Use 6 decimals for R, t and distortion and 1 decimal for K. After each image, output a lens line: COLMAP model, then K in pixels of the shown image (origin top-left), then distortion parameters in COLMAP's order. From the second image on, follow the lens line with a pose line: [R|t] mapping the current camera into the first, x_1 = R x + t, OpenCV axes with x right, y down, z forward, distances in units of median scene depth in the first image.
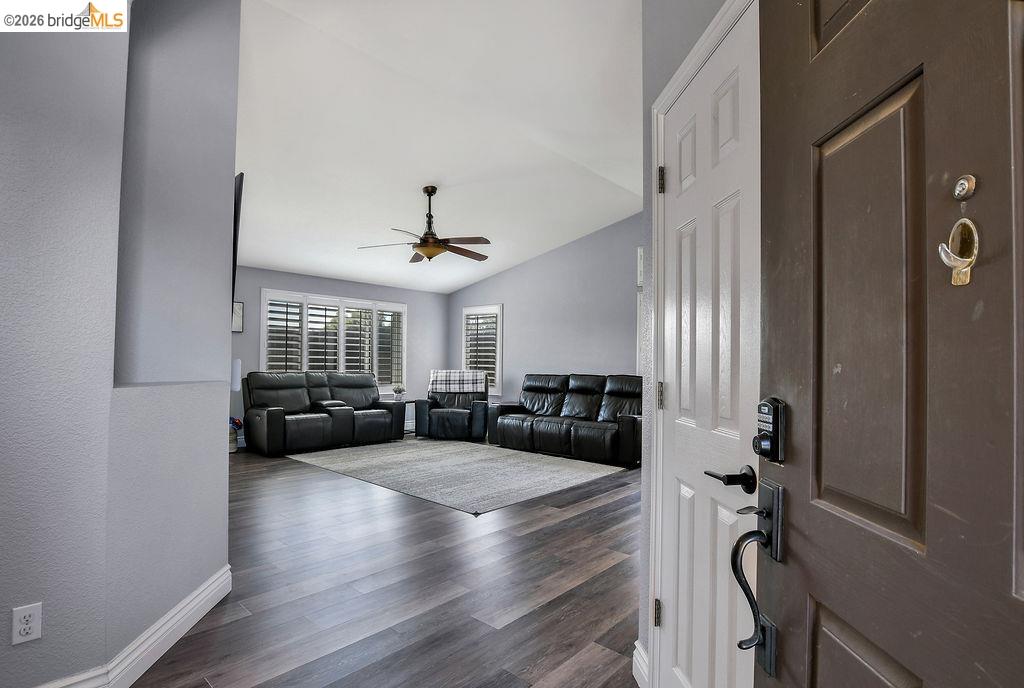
lens RADIAL K [[507.8, 0, 488.2], [0, 507.8, 350.8], [0, 0, 1]] dist [-0.000593, 0.000213]
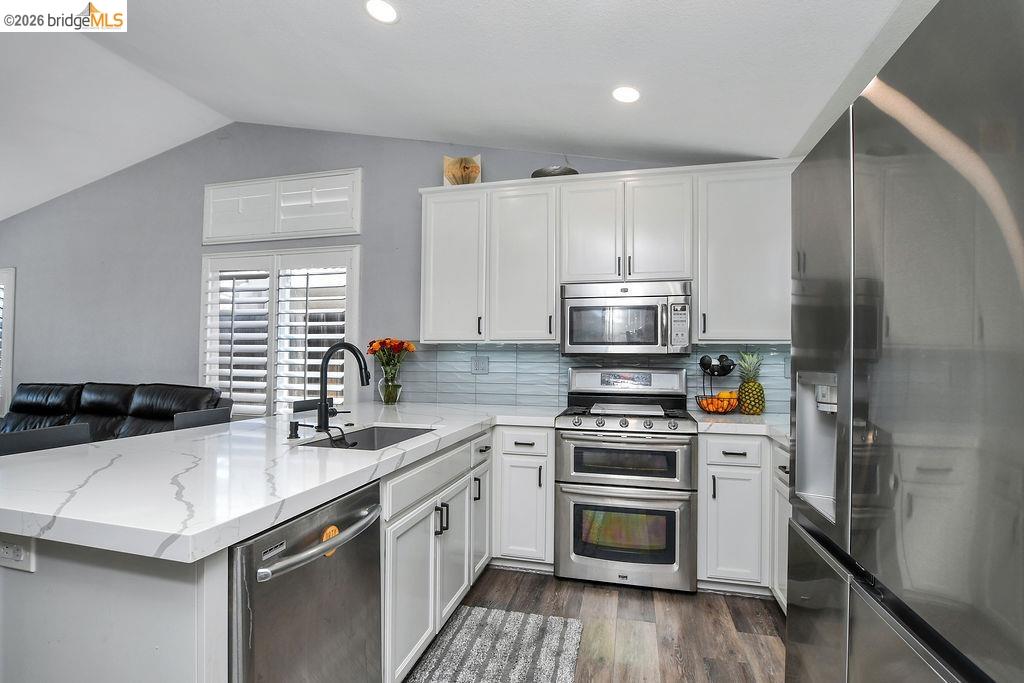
lens RADIAL K [[509.7, 0, 483.2], [0, 509.7, 344.0], [0, 0, 1]] dist [-0.032048, -0.000157]
pose [[0.886877, 0.014602, 0.461774, 0.301316], [-0.010082, 0.999874, -0.012254, 0.002950], [-0.461895, 0.006212, 0.886913, 0.250369]]
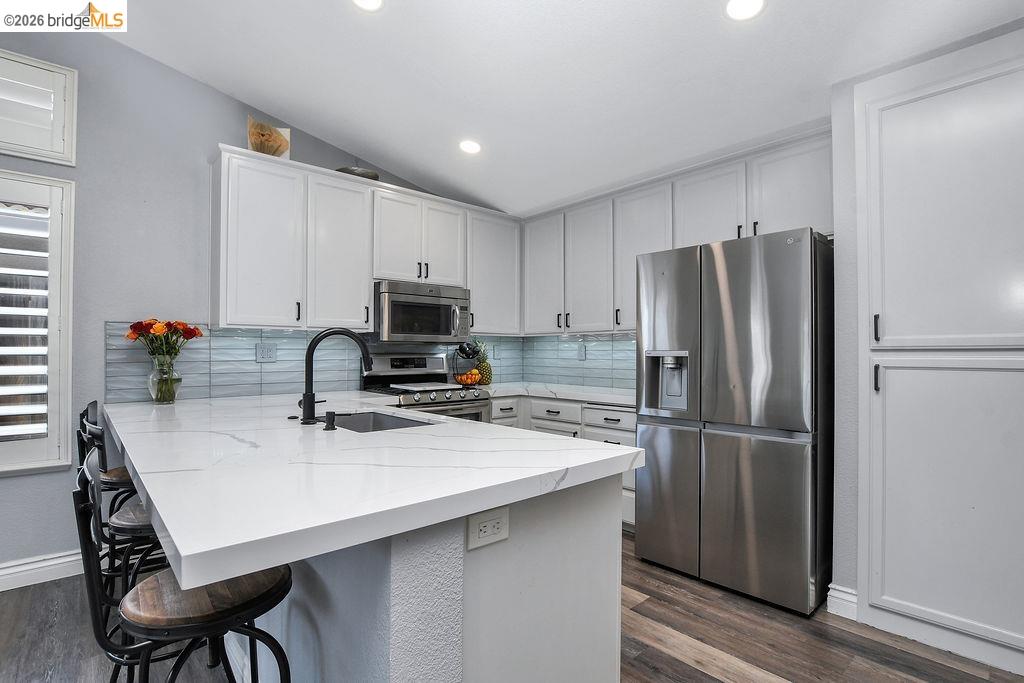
lens RADIAL K [[504.6, 0, 503.1], [0, 504.6, 345.6], [0, 0, 1]] dist [-0.013295, 0.000074]
pose [[0.097507, 0.000952, 0.995234, 0.091831], [-0.021737, 0.999763, 0.001173, 0.006022], [-0.994997, -0.021748, 0.097504, 0.438414]]
